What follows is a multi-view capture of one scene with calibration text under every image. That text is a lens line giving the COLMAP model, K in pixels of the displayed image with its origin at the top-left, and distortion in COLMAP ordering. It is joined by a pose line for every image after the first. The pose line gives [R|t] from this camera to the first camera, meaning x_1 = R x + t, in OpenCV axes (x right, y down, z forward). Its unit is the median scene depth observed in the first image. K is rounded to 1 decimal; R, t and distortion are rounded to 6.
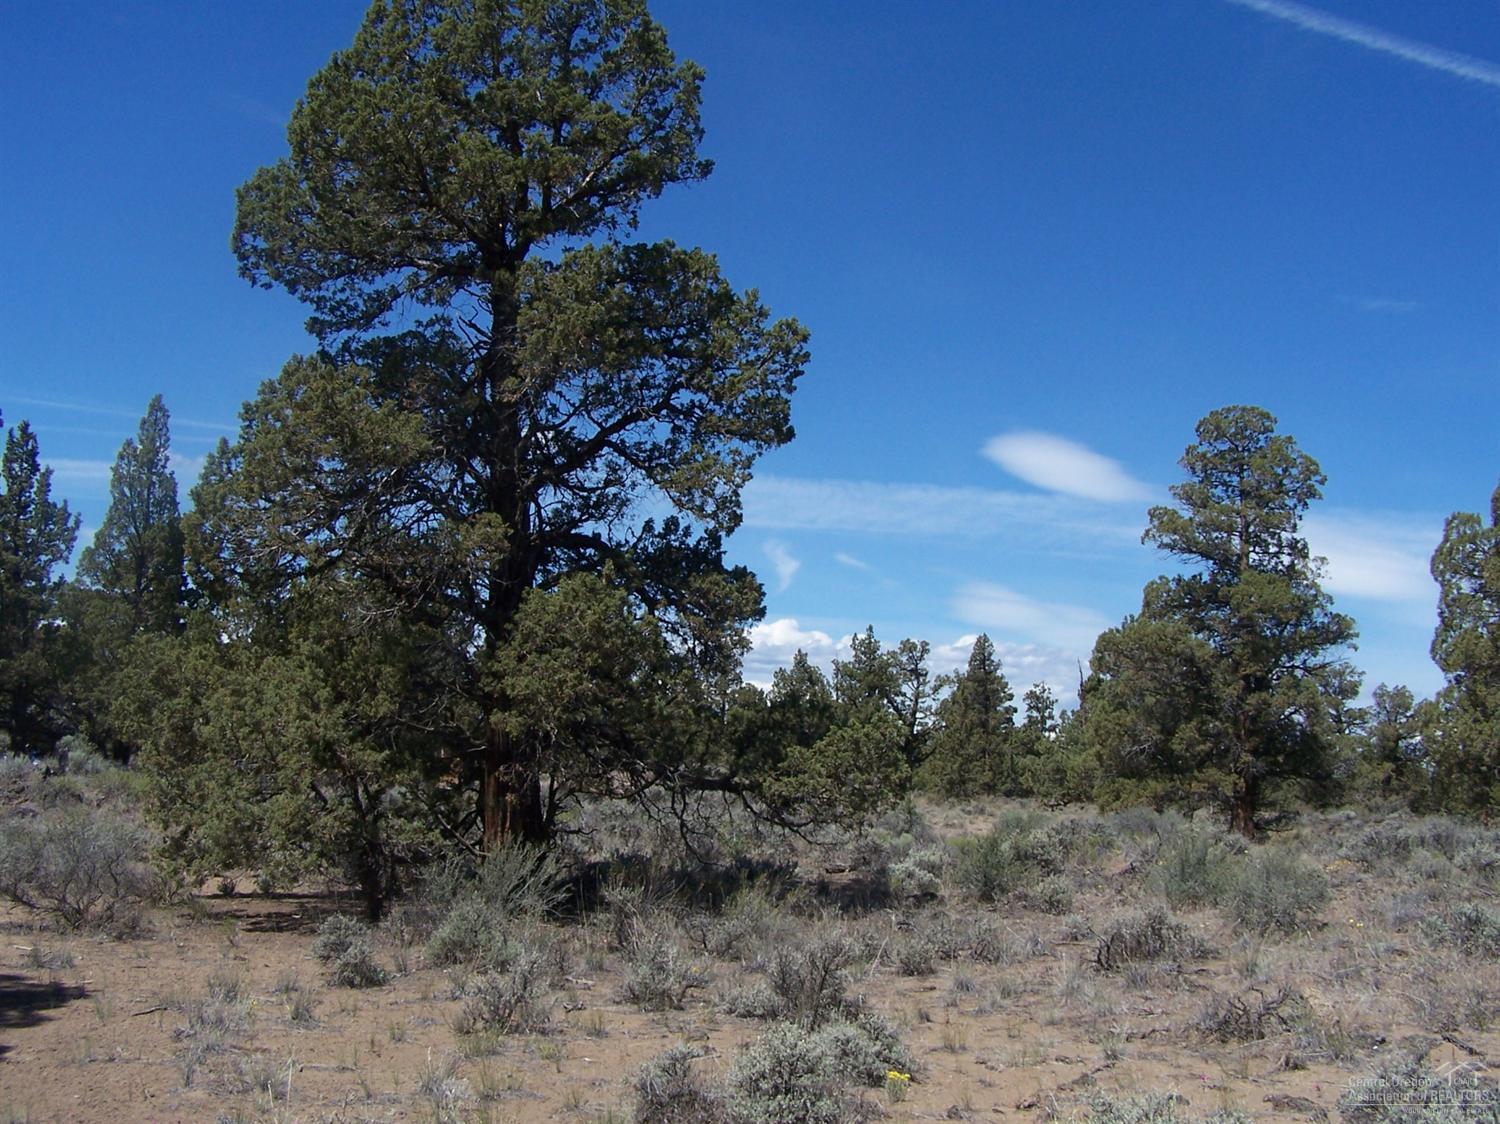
lens RADIAL K [[1708.1, 0, 749.3], [0, 1708.1, 584.2], [0, 0, 1]] dist [-0.192942, 0.362468]
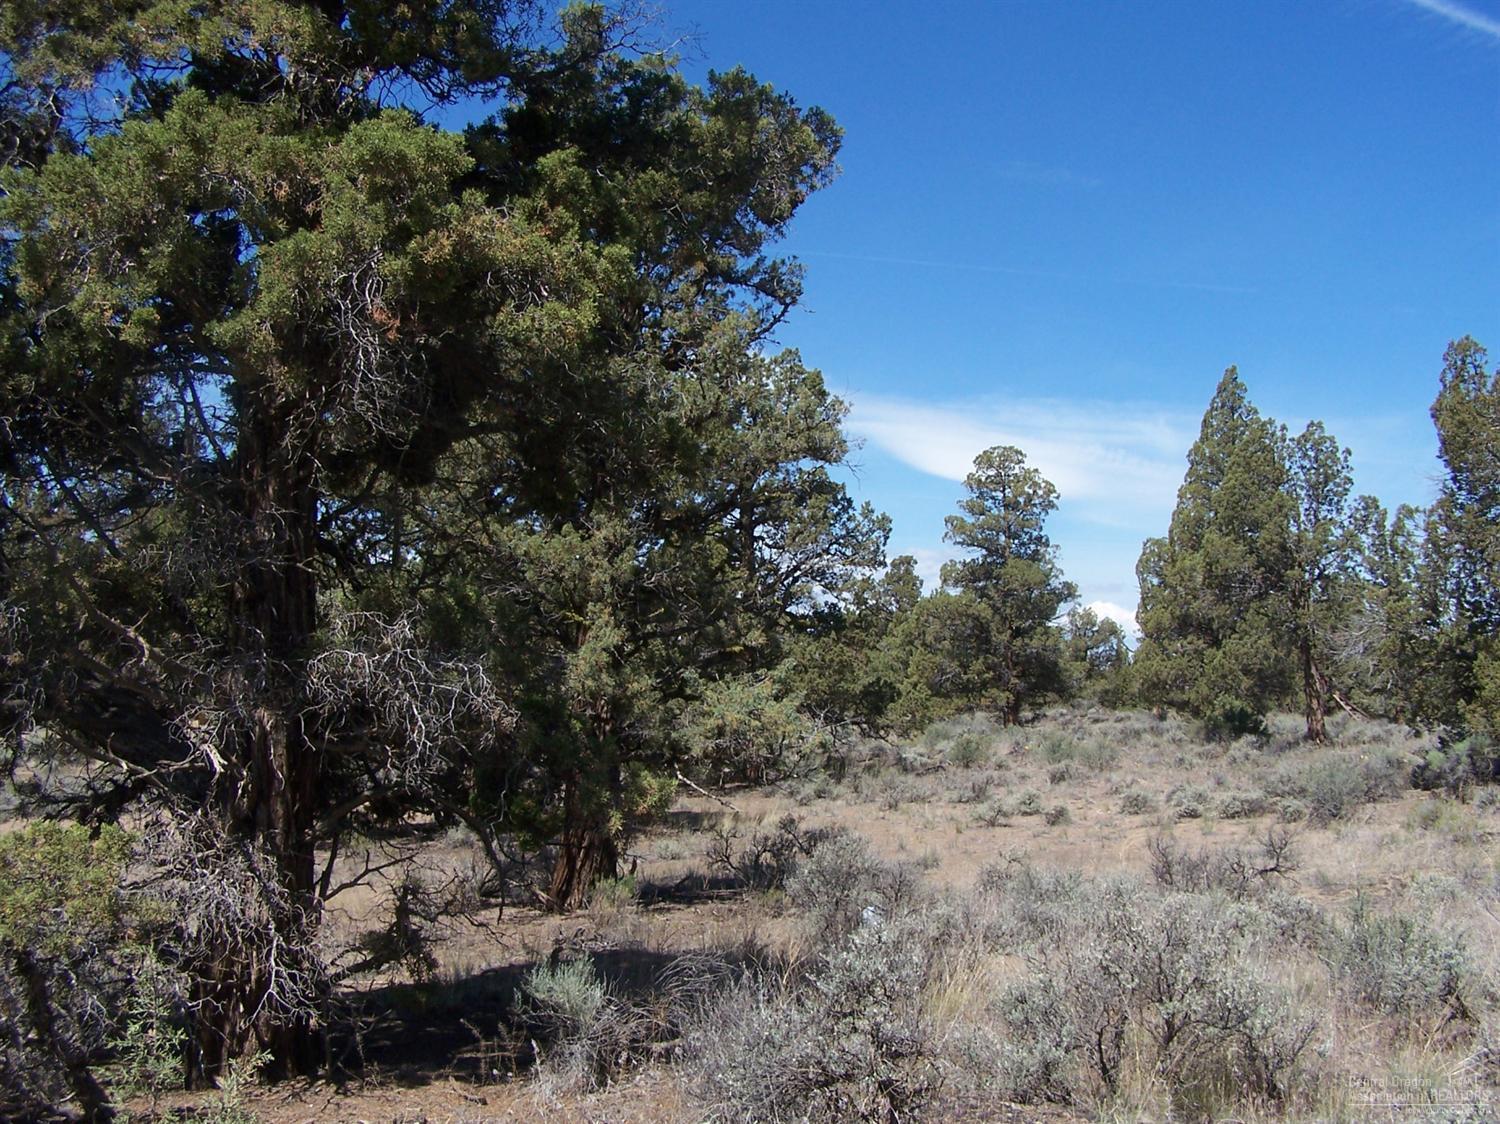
lens RADIAL K [[1708.1, 0, 749.3], [0, 1708.1, 584.2], [0, 0, 1]] dist [-0.192942, 0.362468]
pose [[0.981221, -0.039011, 0.188900, -0.230881], [0.029094, 0.998063, 0.054987, -0.076883], [-0.190679, -0.048458, 0.980456, -0.467927]]
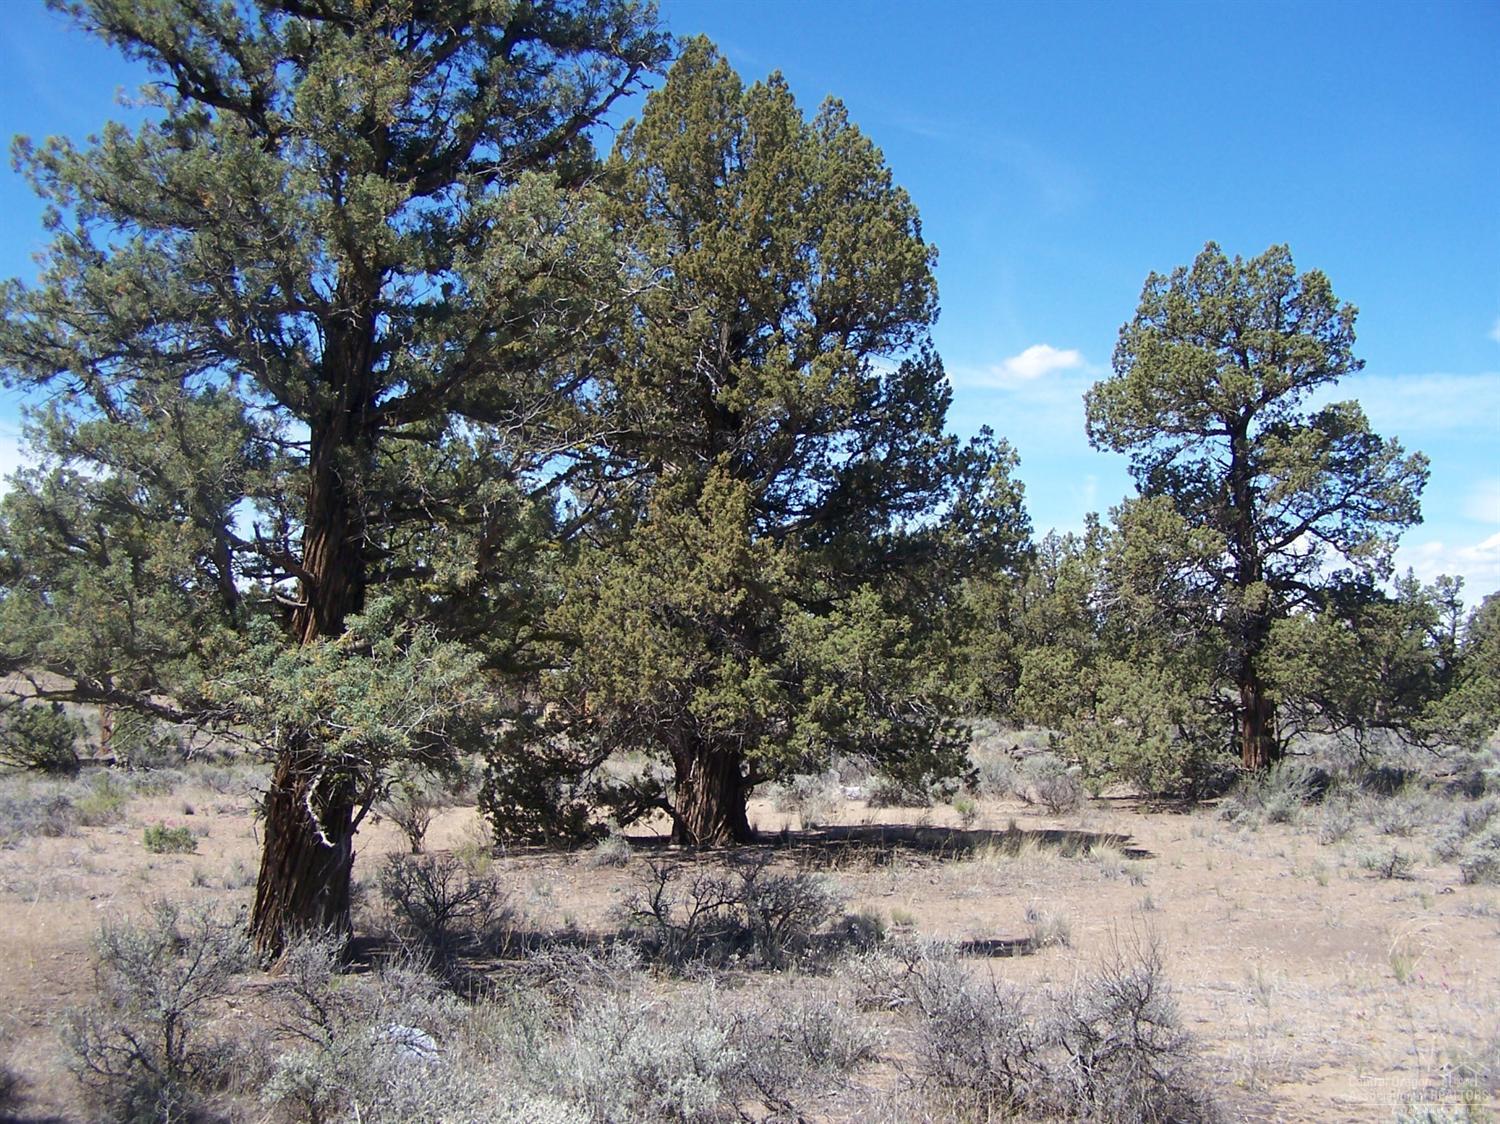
lens RADIAL K [[1708.1, 0, 749.3], [0, 1708.1, 584.2], [0, 0, 1]] dist [-0.192942, 0.362468]
pose [[0.957904, -0.048056, -0.283037, -0.060468], [0.060394, 0.997560, 0.035025, -0.049485], [0.280663, -0.050644, 0.958469, -0.322688]]
